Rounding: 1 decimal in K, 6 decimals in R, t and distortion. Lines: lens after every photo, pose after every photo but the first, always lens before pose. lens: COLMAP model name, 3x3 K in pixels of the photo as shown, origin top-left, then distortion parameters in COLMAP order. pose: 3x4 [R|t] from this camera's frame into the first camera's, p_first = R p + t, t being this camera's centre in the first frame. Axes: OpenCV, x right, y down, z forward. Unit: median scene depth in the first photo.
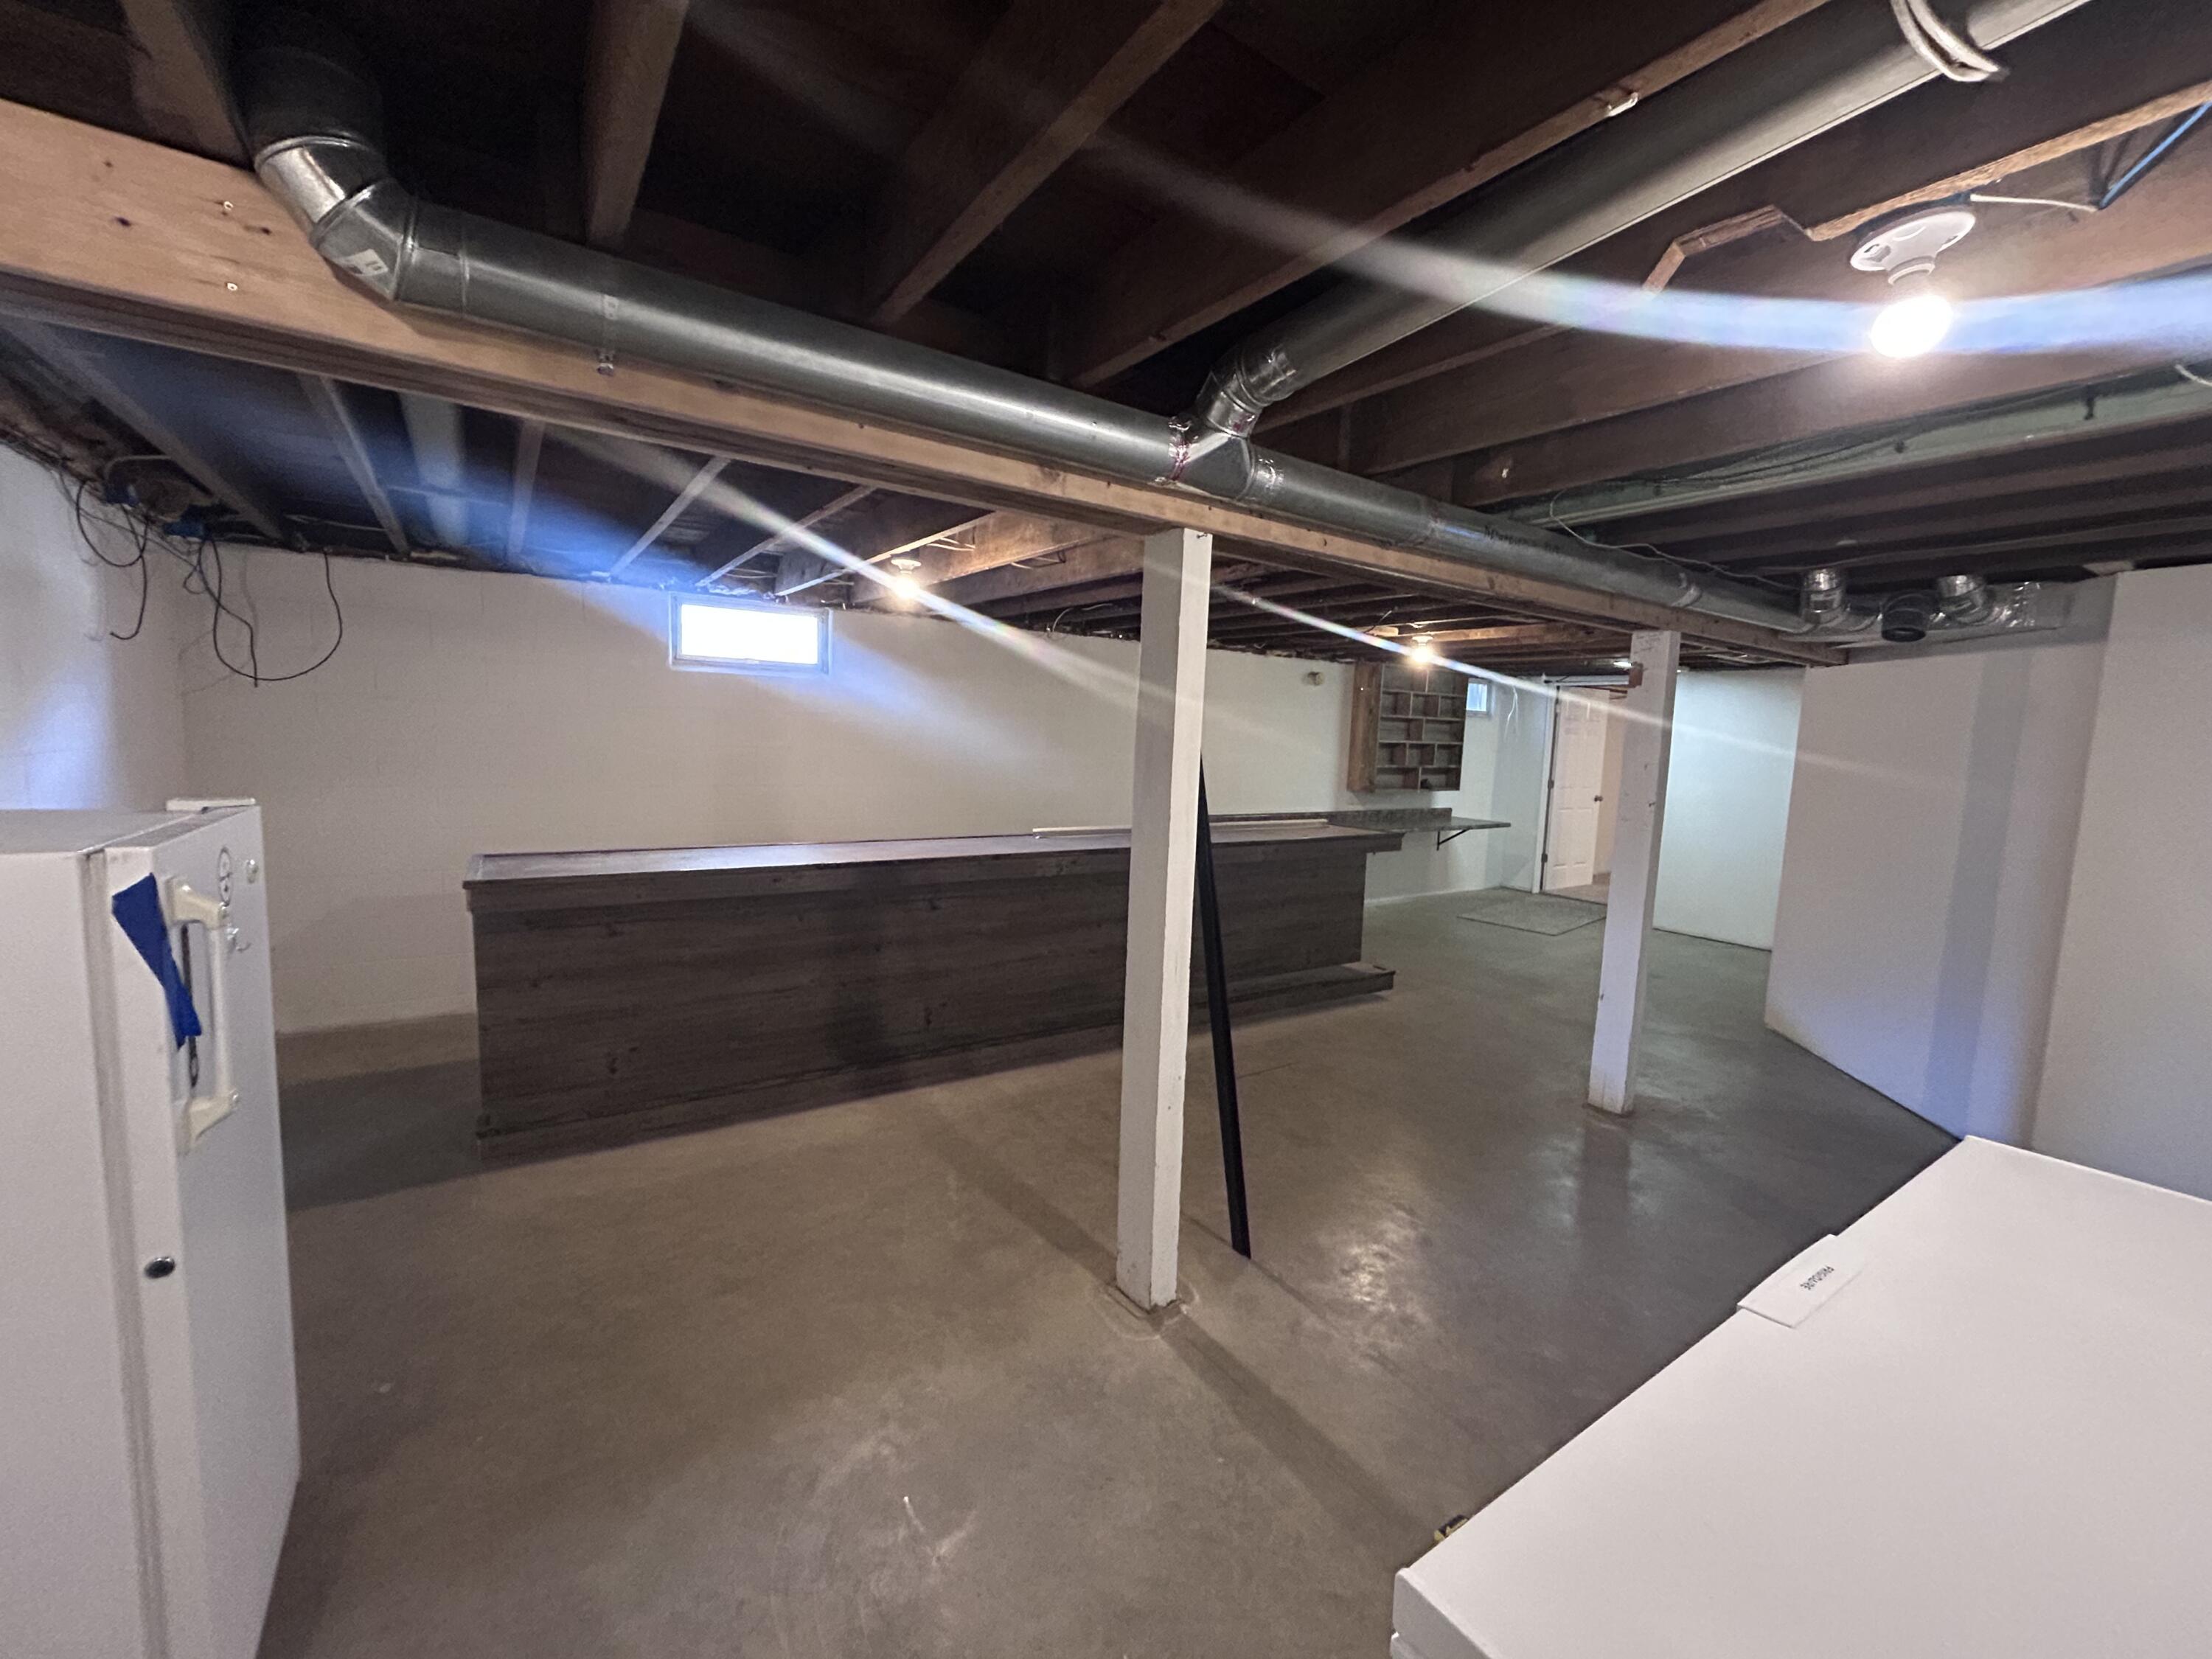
lens RADIAL K [[892.3, 0, 1099.3], [0, 892.3, 825.2], [0, 0, 1]] dist [-0.002084, 0.000038]
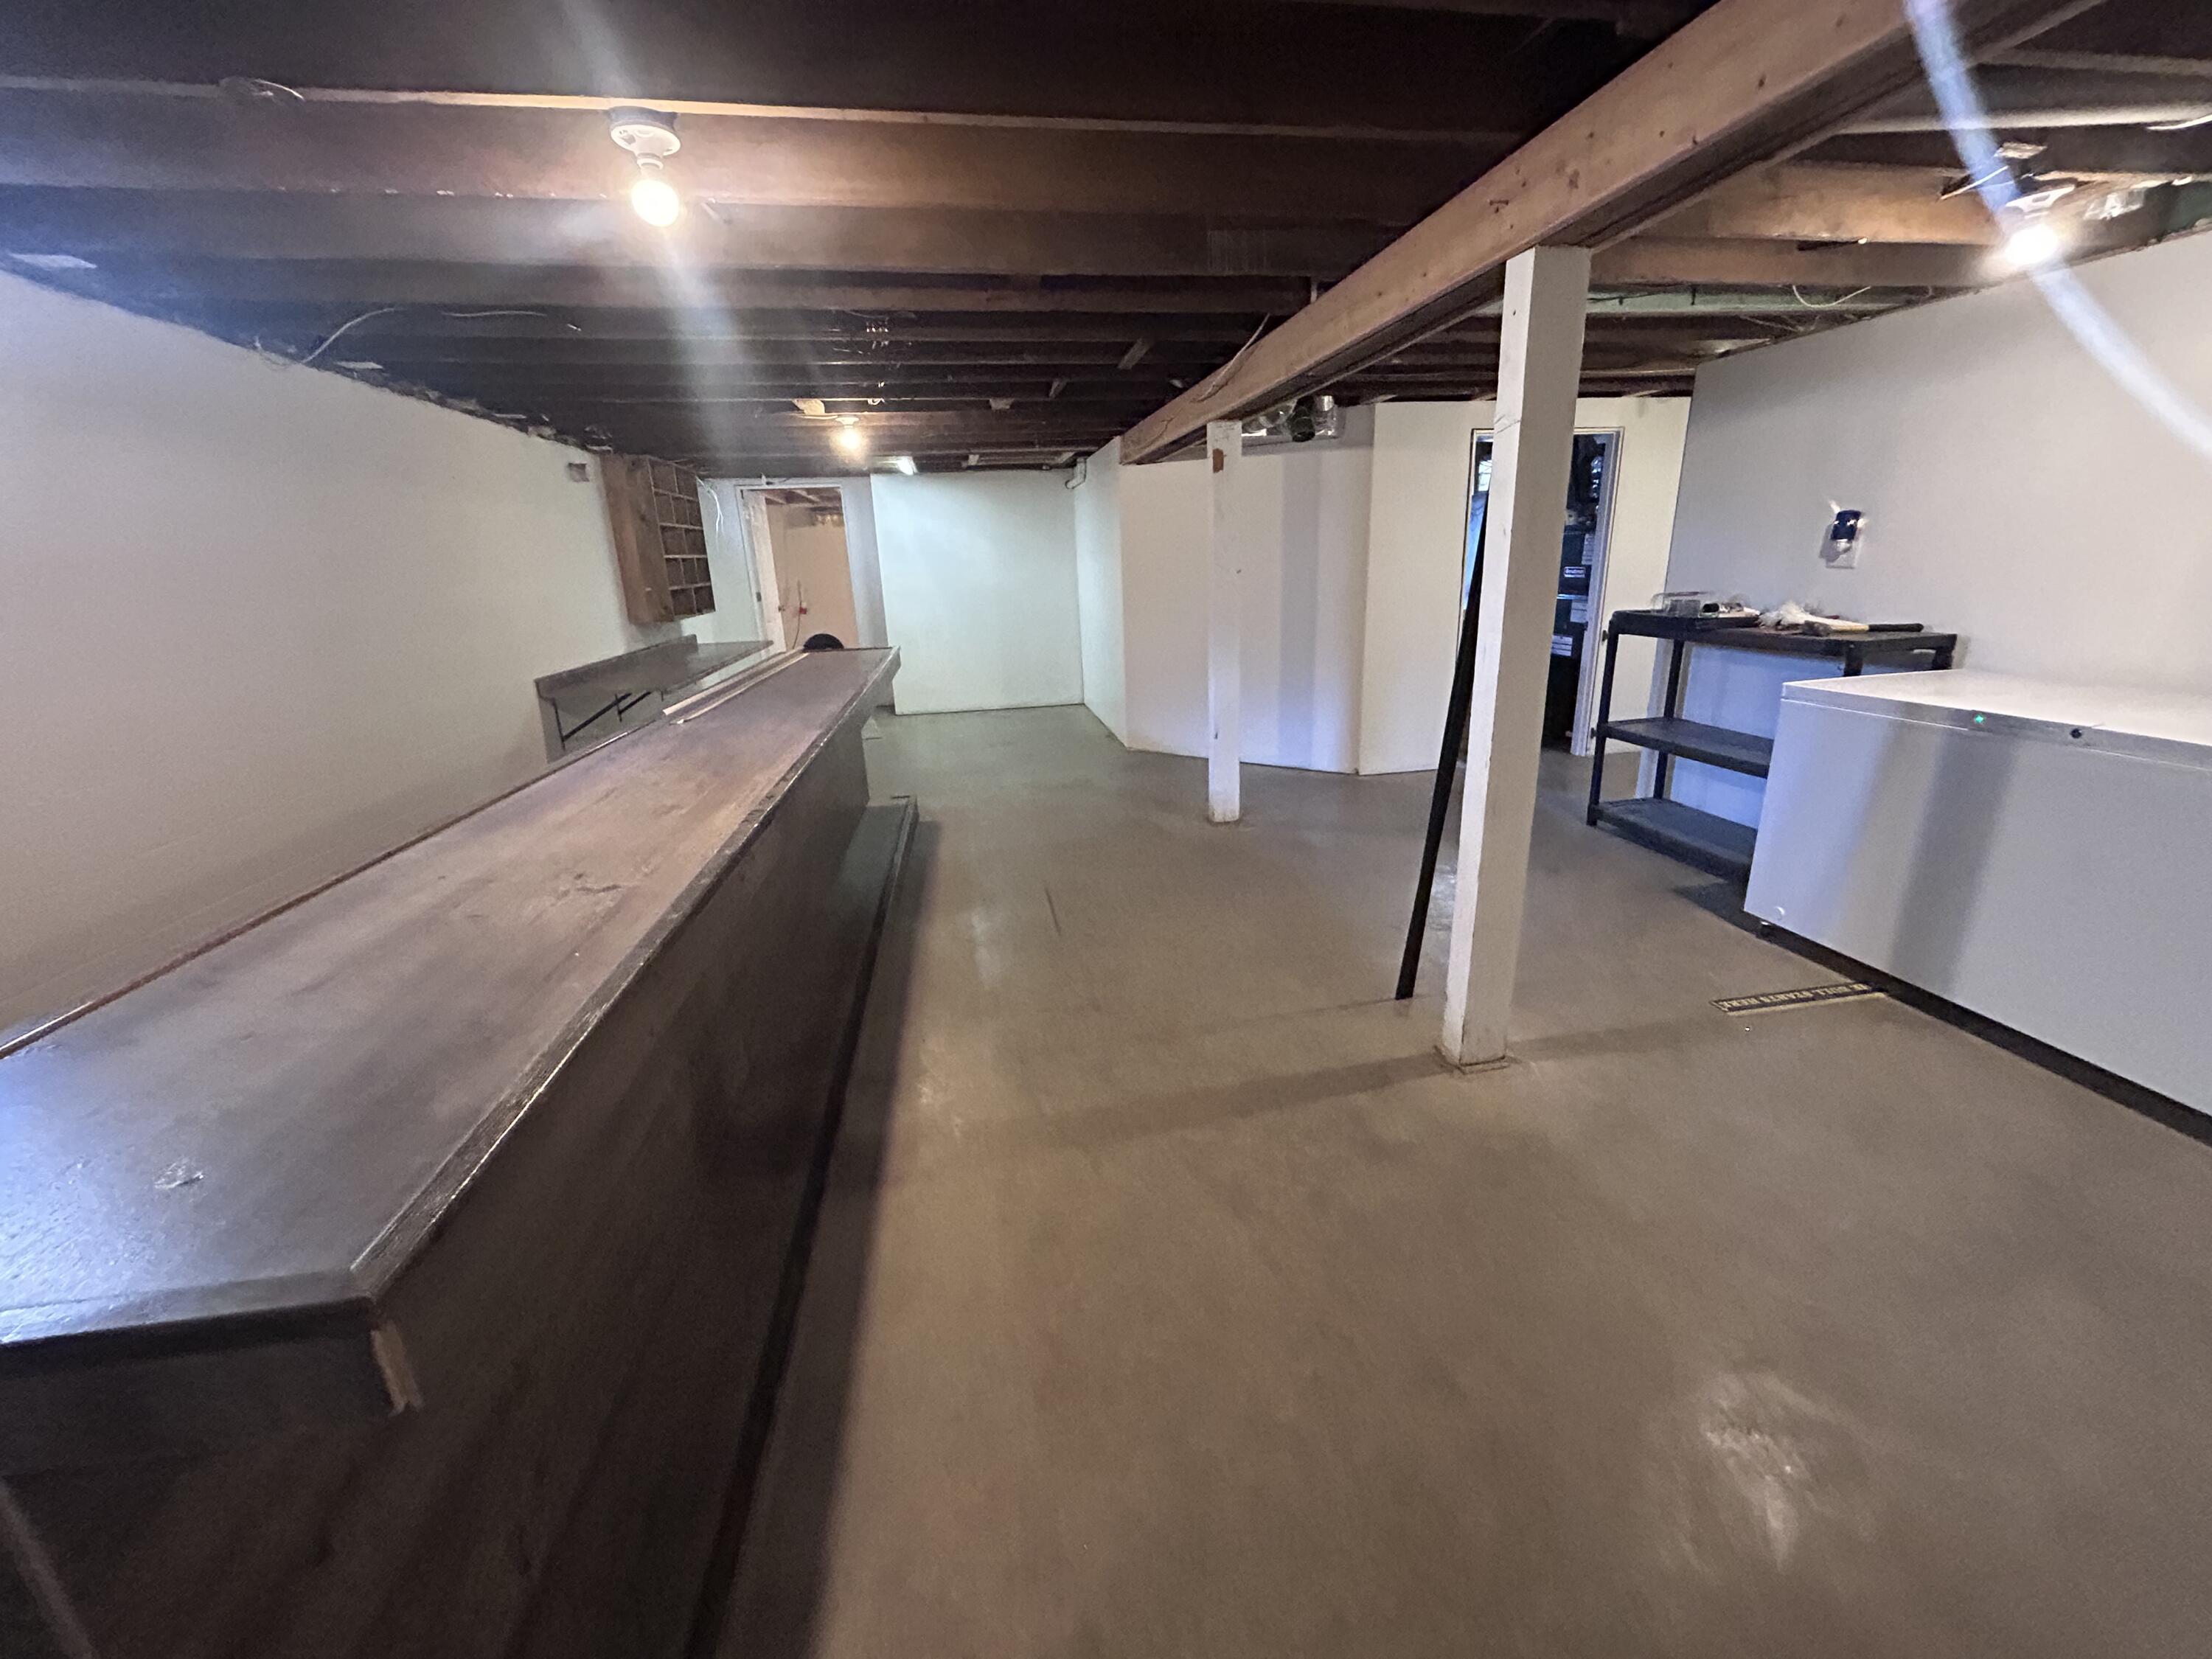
lens RADIAL K [[892.3, 0, 1111.7], [0, 892.3, 826.5], [0, 0, 1]] dist [-0.002084, 0.000038]
pose [[0.411460, -0.313990, 0.855635, -0.726706], [0.147477, 0.949350, 0.277461, -0.065897], [-0.899417, 0.012022, 0.436926, 0.710014]]
